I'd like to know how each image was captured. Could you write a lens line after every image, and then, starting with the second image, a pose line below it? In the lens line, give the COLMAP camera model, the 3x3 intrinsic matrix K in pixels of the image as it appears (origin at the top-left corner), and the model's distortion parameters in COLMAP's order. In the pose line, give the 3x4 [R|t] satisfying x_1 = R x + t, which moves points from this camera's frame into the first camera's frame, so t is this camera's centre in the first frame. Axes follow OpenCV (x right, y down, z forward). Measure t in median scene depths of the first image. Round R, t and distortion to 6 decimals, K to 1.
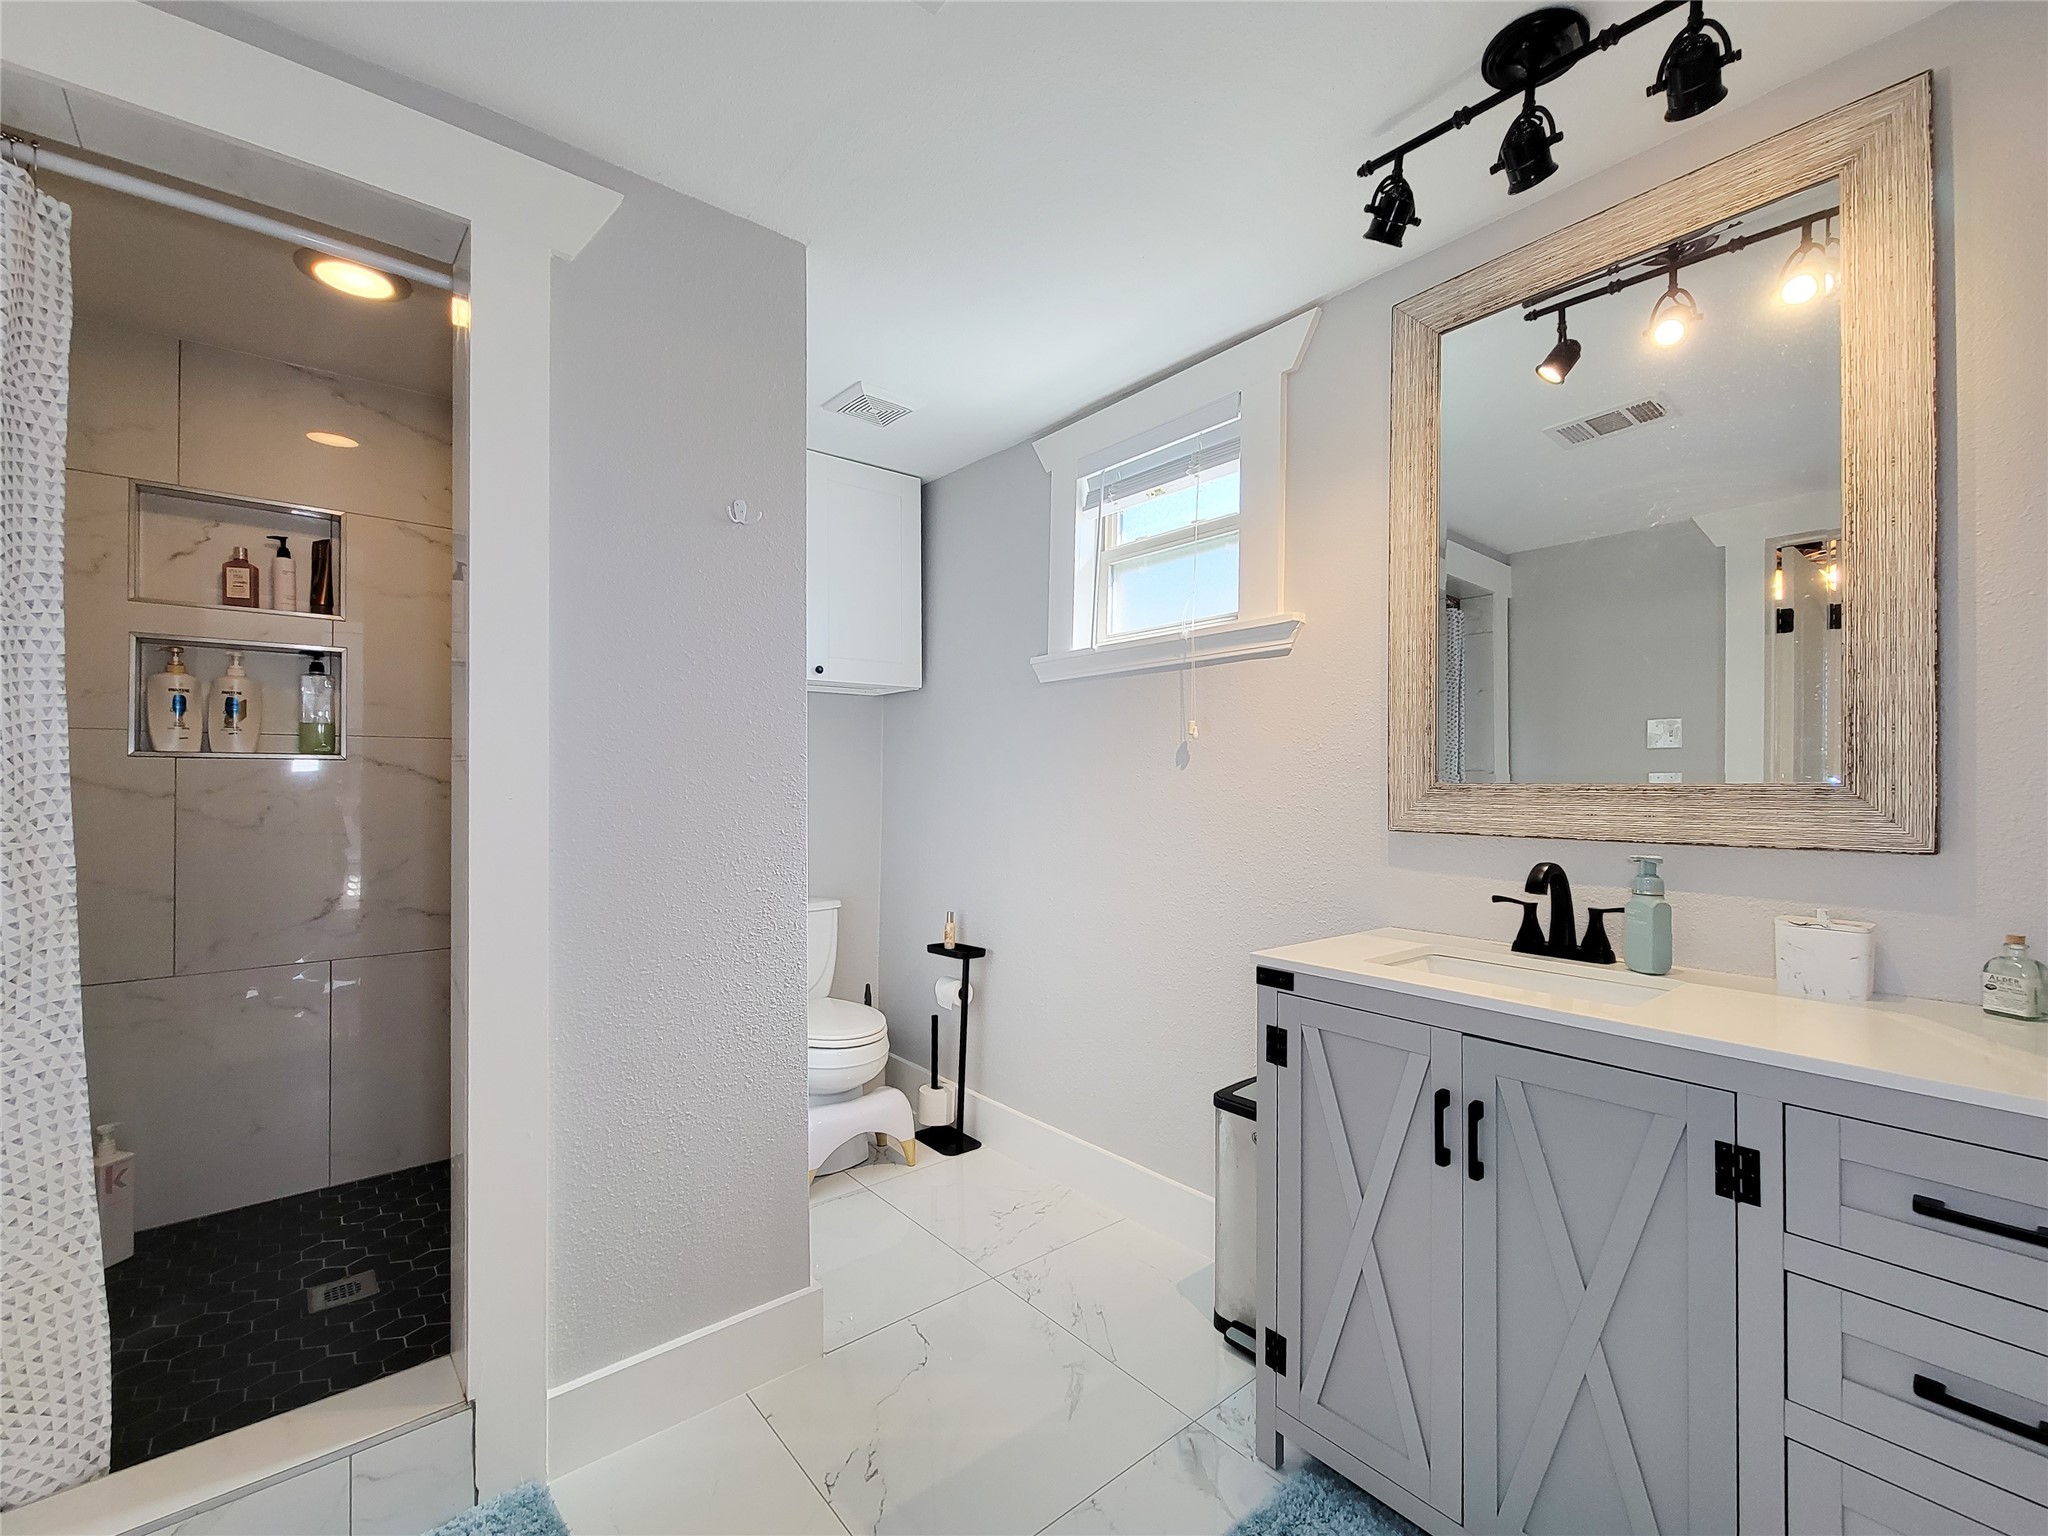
lens RADIAL K [[862.4, 0, 1023.4], [0, 862.4, 777.0], [0, 0, 1]] dist [0.003733, -0.002036]
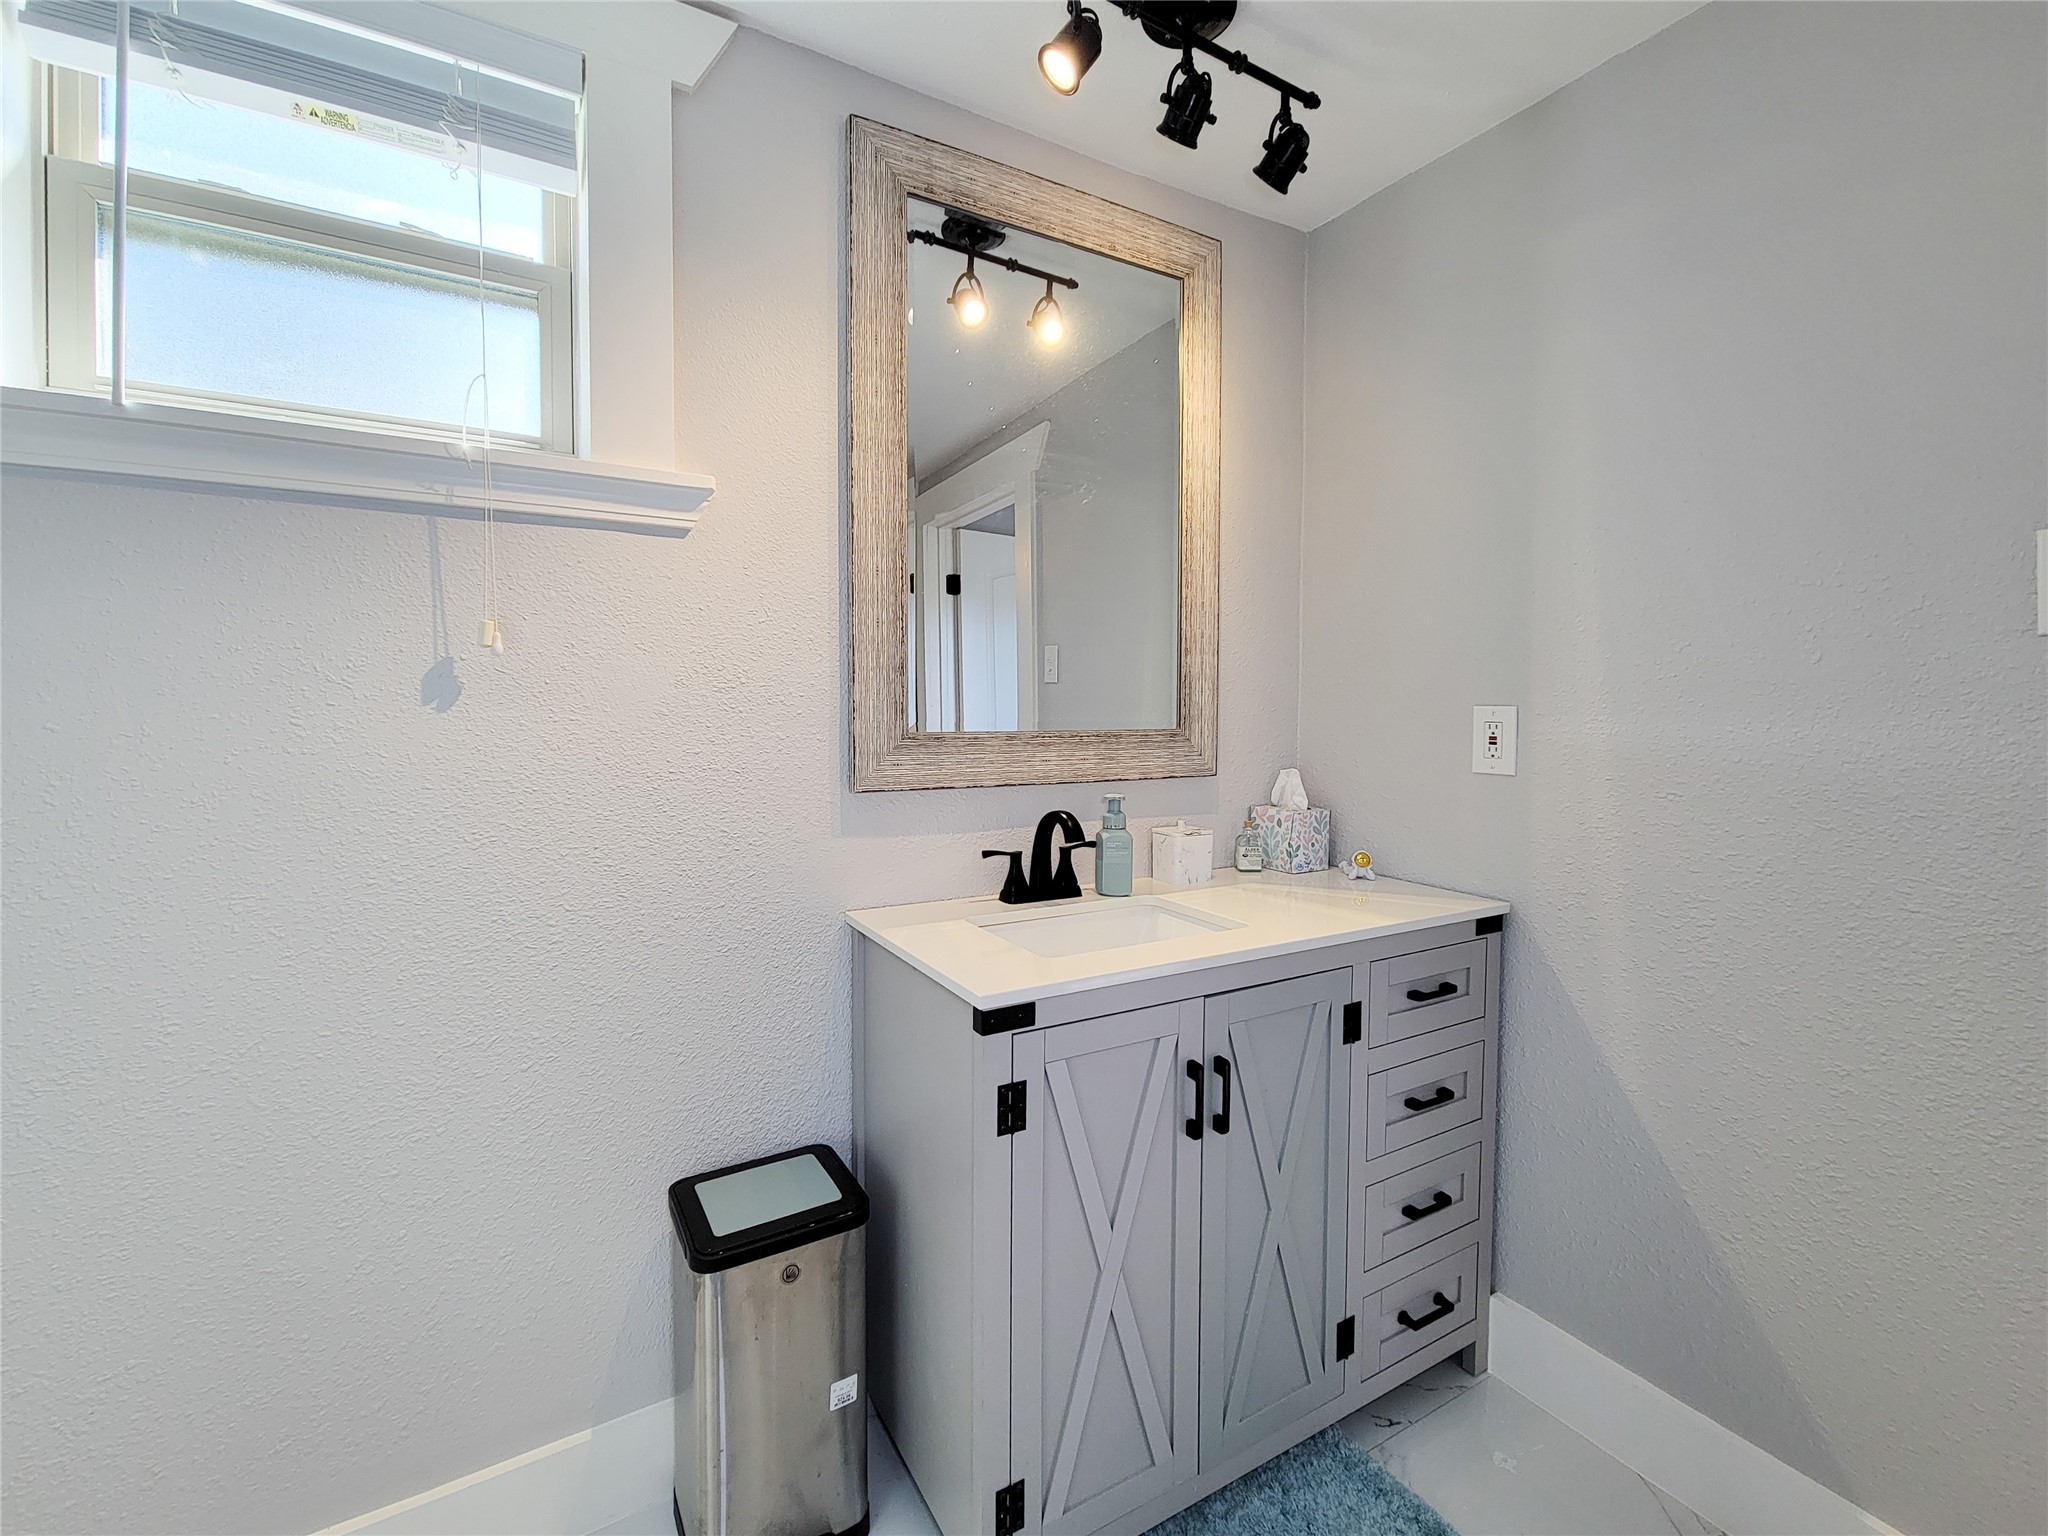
lens RADIAL K [[862.4, 0, 964.7], [0, 862.4, 740.3], [0, 0, 1]] dist [0.003733, -0.002036]
pose [[0.190653, -0.053400, 0.980204, -0.398923], [-0.019064, 0.998130, 0.058085, -0.040208], [-0.981472, -0.029760, 0.189278, 0.872728]]
